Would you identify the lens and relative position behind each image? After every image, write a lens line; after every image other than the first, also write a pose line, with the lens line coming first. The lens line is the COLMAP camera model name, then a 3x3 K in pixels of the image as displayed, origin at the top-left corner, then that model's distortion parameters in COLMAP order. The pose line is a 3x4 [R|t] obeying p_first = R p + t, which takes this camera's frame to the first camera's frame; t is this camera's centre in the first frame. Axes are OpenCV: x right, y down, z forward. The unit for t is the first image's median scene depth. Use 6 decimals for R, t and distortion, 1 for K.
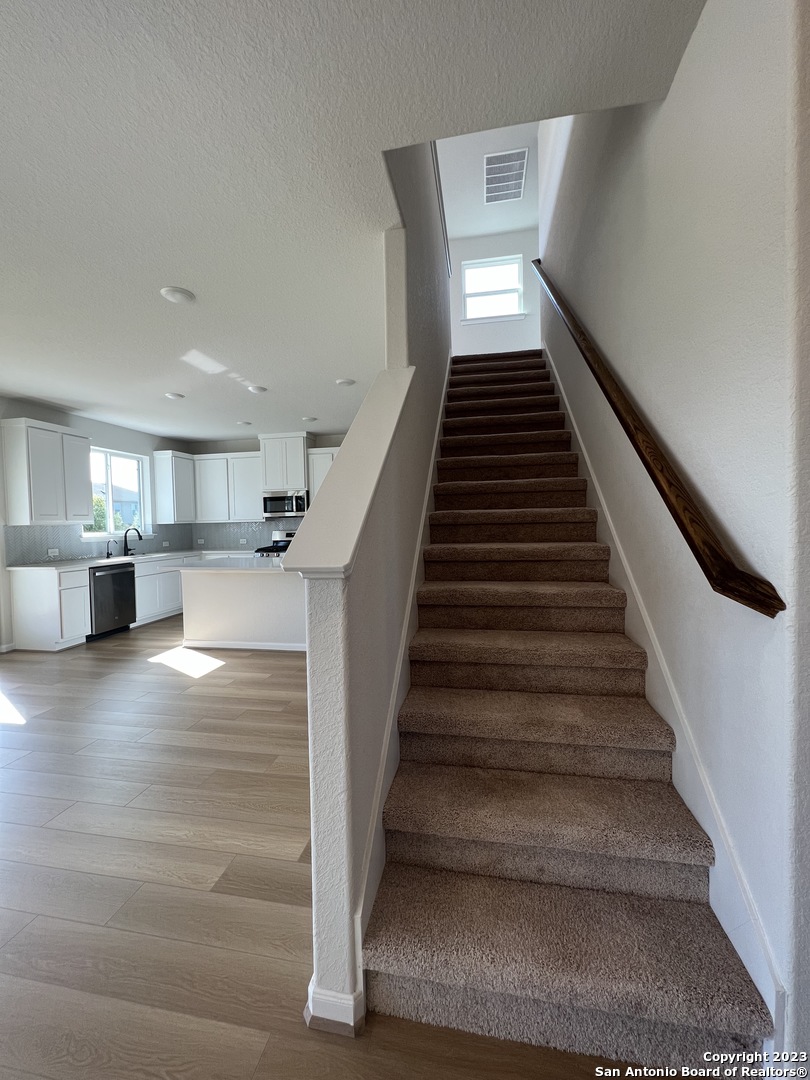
lens RADIAL K [[430.4, 0, 408.6], [0, 430.4, 535.6], [0, 0, 1]] dist [0.000128, -0.000133]
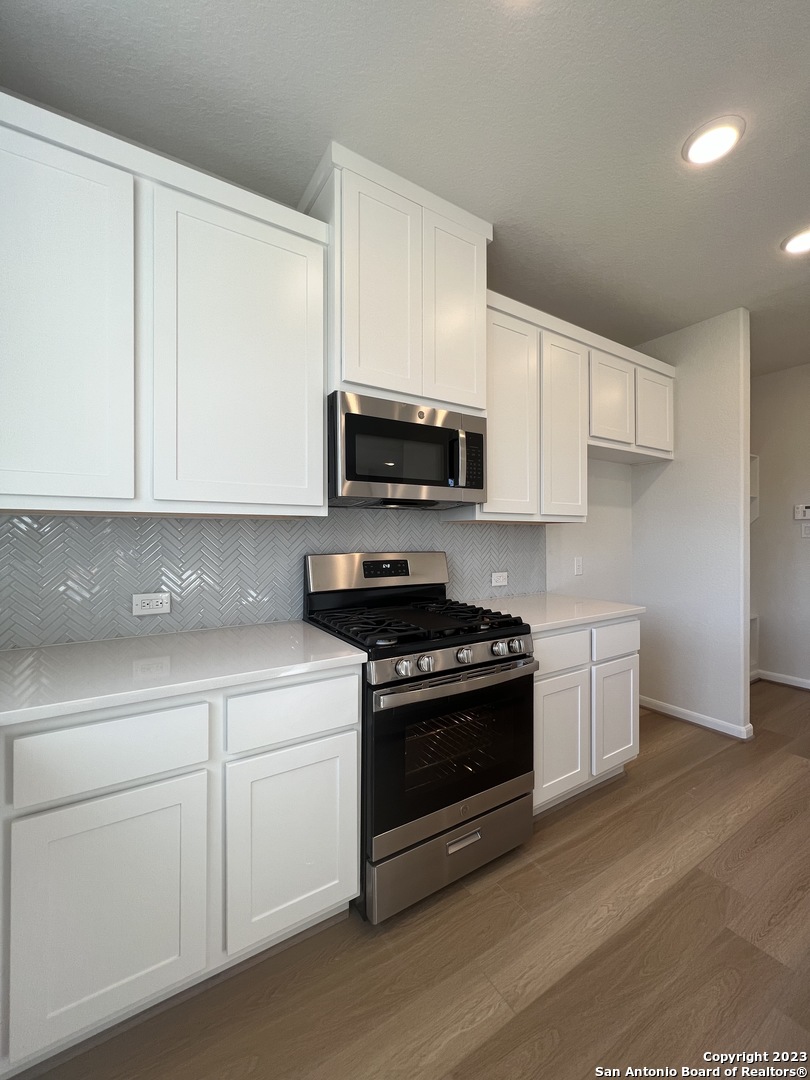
lens RADIAL K [[430.4, 0, 408.6], [0, 430.4, 535.6], [0, 0, 1]] dist [0.000128, -0.000133]
pose [[0.736693, 0.019767, 0.675938, -0.484582], [0.009681, 0.999162, -0.039771, -0.012503], [-0.676158, 0.035843, 0.735885, 0.832230]]
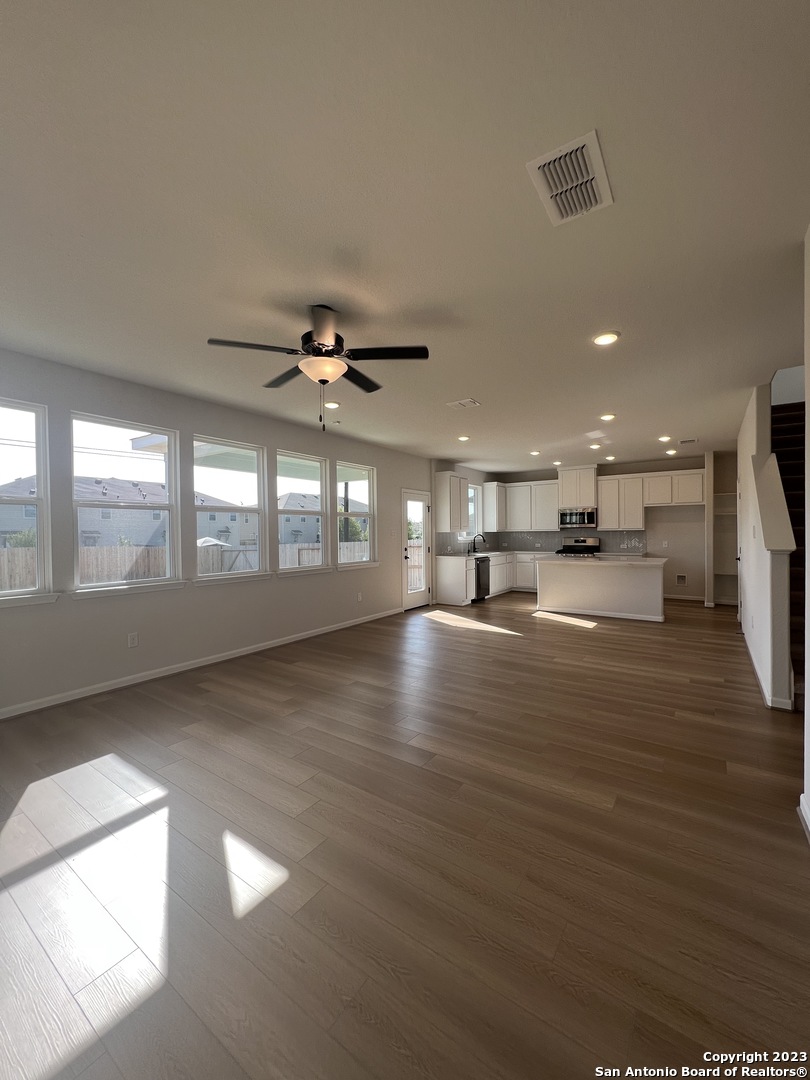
lens RADIAL K [[430.4, 0, 408.6], [0, 430.4, 535.6], [0, 0, 1]] dist [0.000128, -0.000133]
pose [[0.909224, 0.013501, -0.416089, -0.210901], [-0.021913, 0.999641, -0.015448, 0.013650], [0.415730, 0.023163, 0.909193, -0.446794]]
